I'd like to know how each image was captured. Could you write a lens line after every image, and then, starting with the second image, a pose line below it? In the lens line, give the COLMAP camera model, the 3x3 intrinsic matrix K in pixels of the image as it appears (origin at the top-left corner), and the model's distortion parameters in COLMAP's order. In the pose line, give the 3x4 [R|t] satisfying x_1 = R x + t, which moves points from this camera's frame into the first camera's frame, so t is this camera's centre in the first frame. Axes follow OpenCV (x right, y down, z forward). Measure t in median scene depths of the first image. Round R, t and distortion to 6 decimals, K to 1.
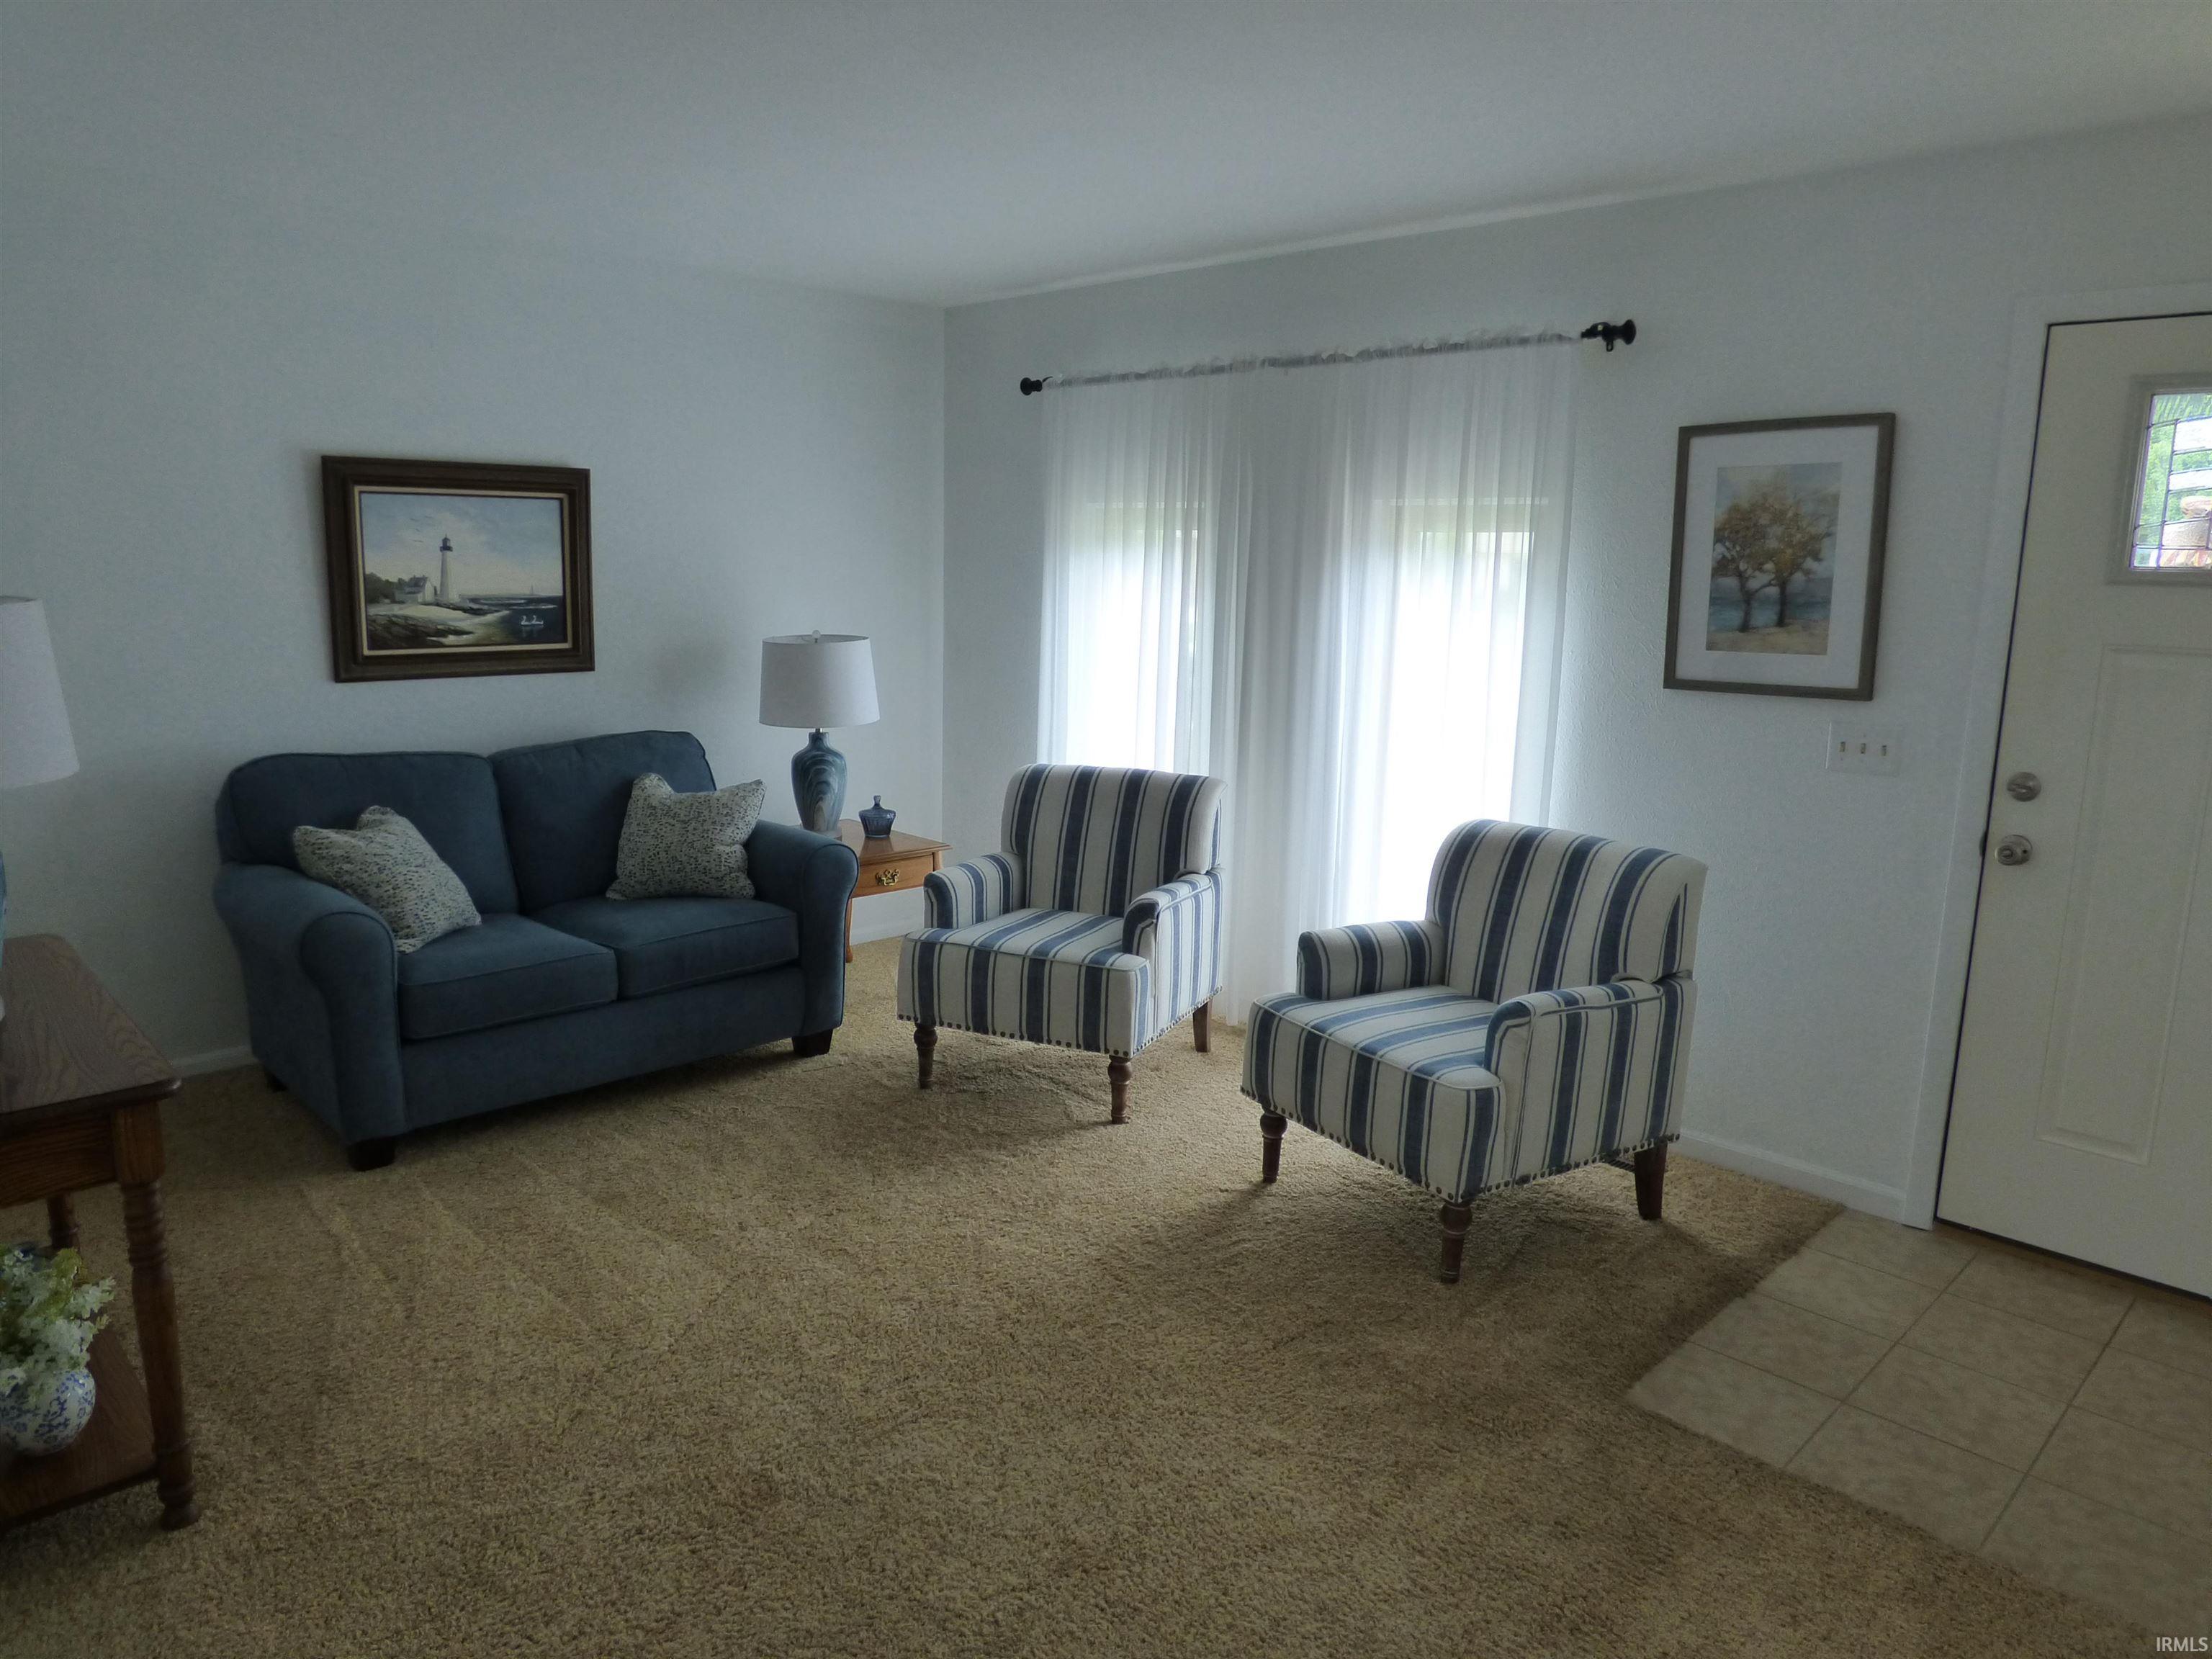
lens RADIAL K [[1447.8, 0, 1095.5], [0, 1447.8, 823.3], [0, 0, 1]] dist [-0.011660, -0.000543]
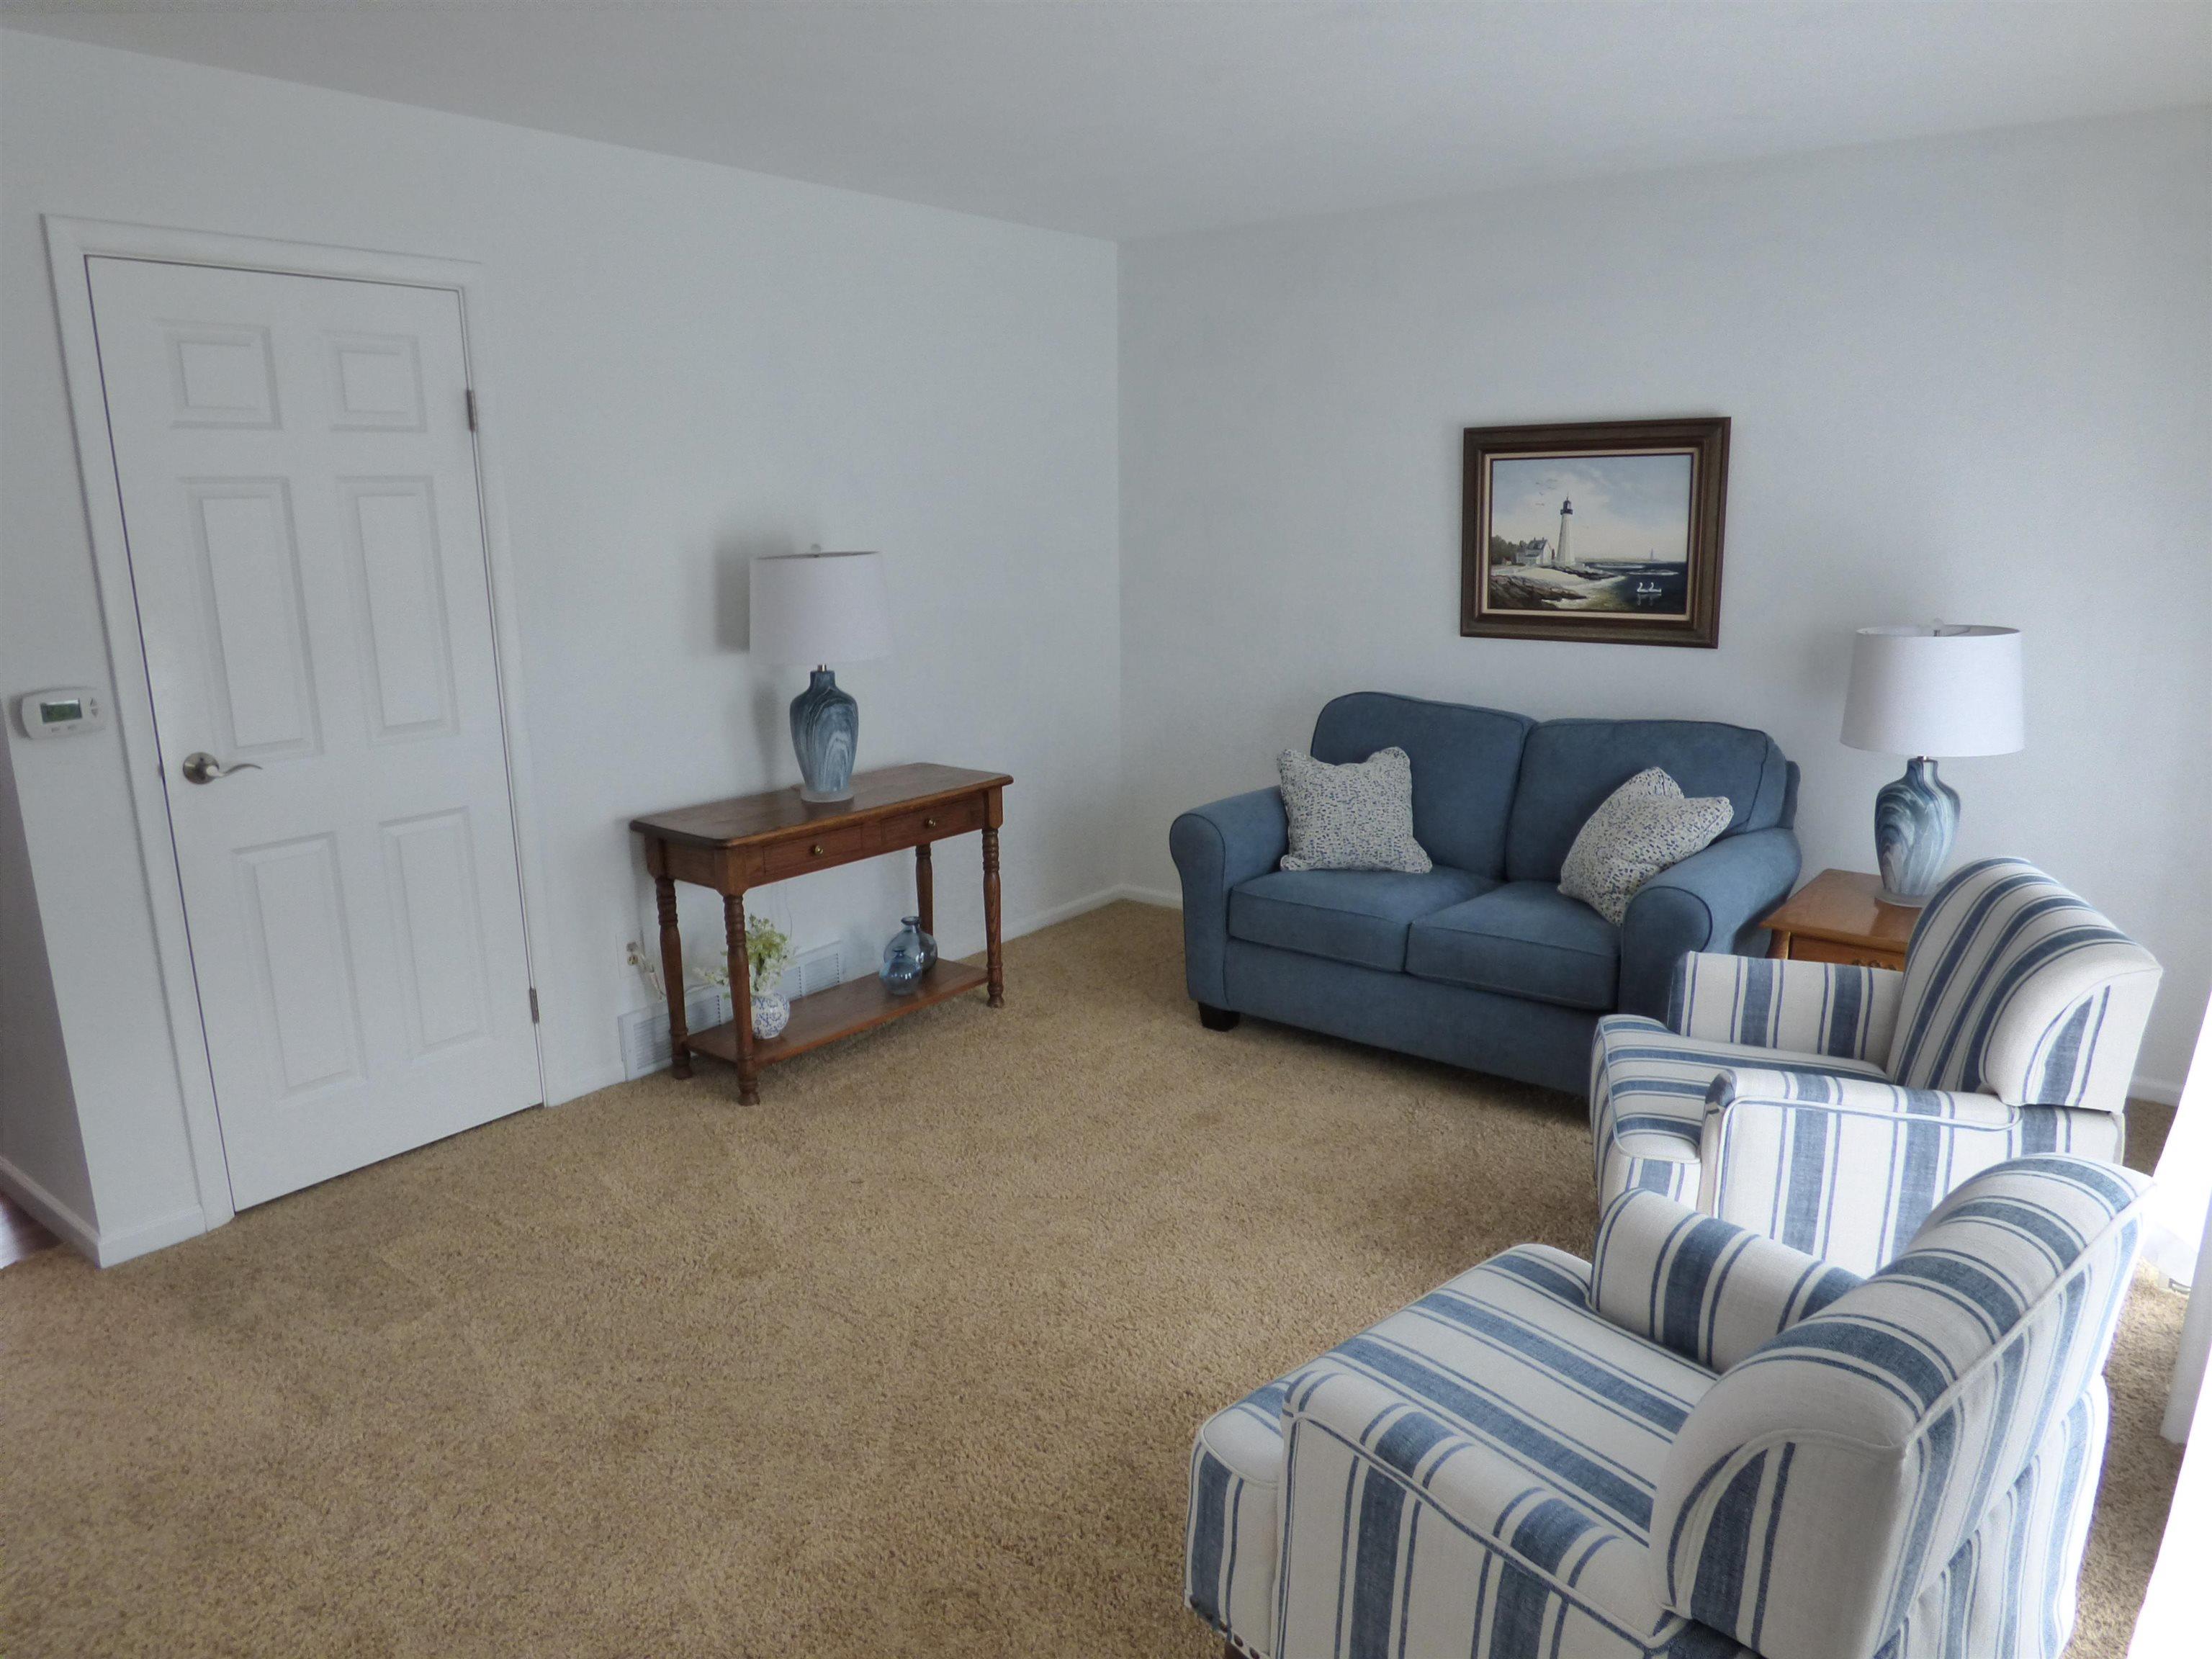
lens RADIAL K [[1447.8, 0, 1096.6], [0, 1447.8, 835.6], [0, 0, 1]] dist [-0.011660, -0.000543]
pose [[0.138936, 0.208263, -0.968155, 0.518386], [-0.160741, 0.969415, 0.185466, -0.106706], [0.977169, 0.129854, 0.168162, 0.546403]]
